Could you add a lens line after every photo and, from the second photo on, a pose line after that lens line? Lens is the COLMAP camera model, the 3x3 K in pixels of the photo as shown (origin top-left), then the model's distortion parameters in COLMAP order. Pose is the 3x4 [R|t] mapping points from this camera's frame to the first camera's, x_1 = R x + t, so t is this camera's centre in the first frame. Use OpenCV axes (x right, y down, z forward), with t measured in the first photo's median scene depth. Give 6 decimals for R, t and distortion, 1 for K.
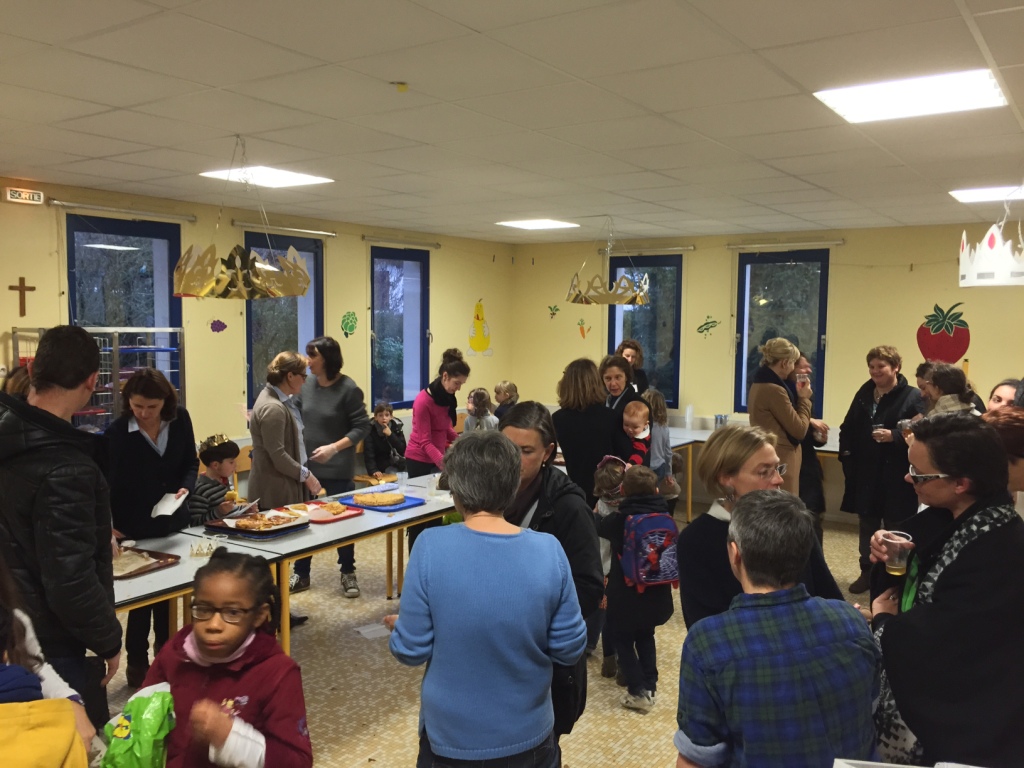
lens RADIAL K [[874.0, 0, 512.6], [0, 874.0, 387.7], [0, 0, 1]] dist [0.081447, -0.124256]
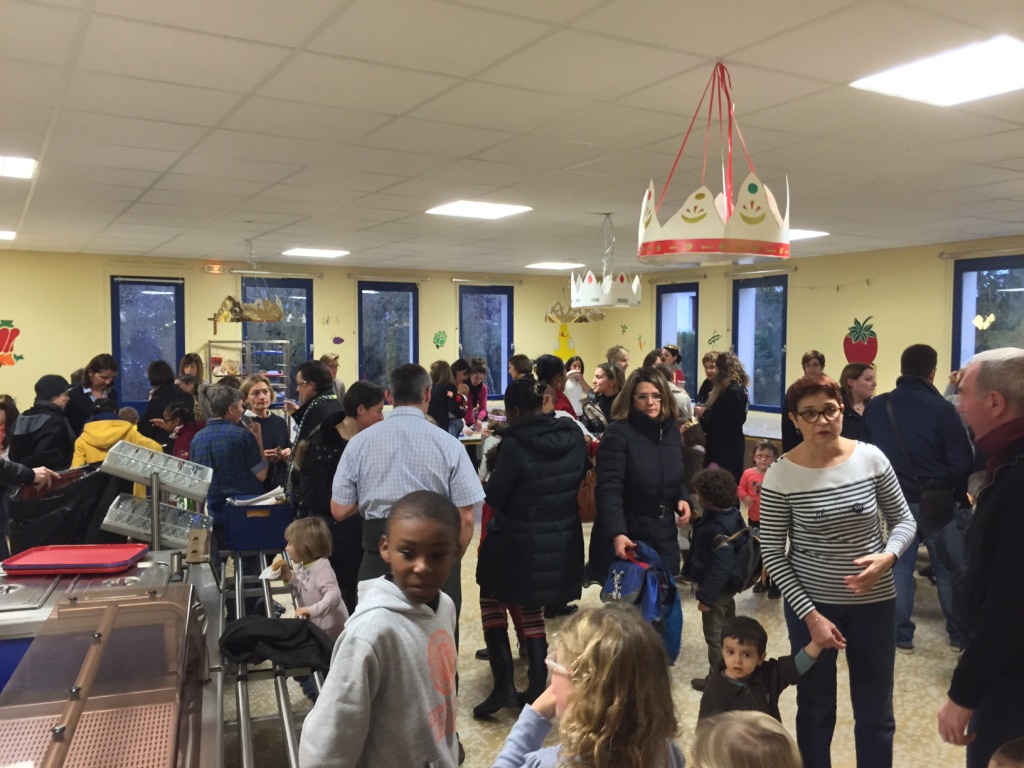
lens RADIAL K [[874.0, 0, 512.6], [0, 874.0, 387.7], [0, 0, 1]] dist [0.081447, -0.124256]
pose [[0.906171, 0.013844, -0.422685, 0.920027], [-0.025686, 0.999421, -0.022333, 0.063599], [0.422131, 0.031095, 0.906001, -0.456158]]
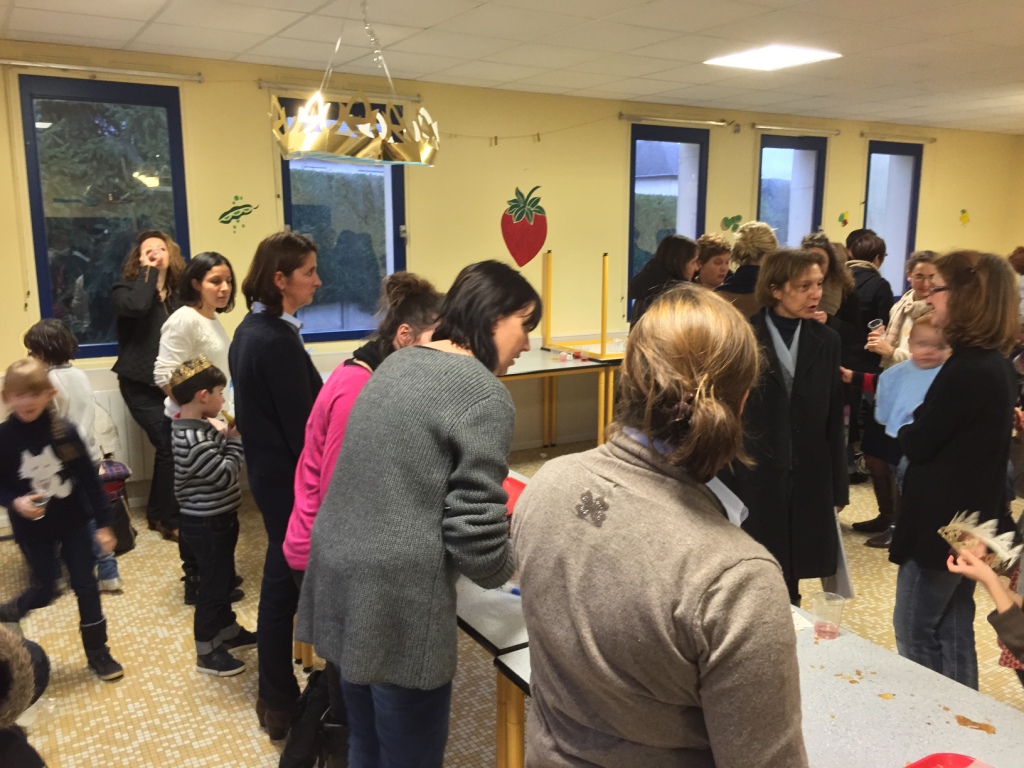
lens RADIAL K [[874.0, 0, 512.6], [0, 874.0, 387.7], [0, 0, 1]] dist [0.081447, -0.124256]
pose [[0.404901, -0.209251, 0.890095, -0.541637], [0.042802, 0.976732, 0.210148, -0.135994], [-0.913358, -0.046991, 0.404436, 1.052954]]
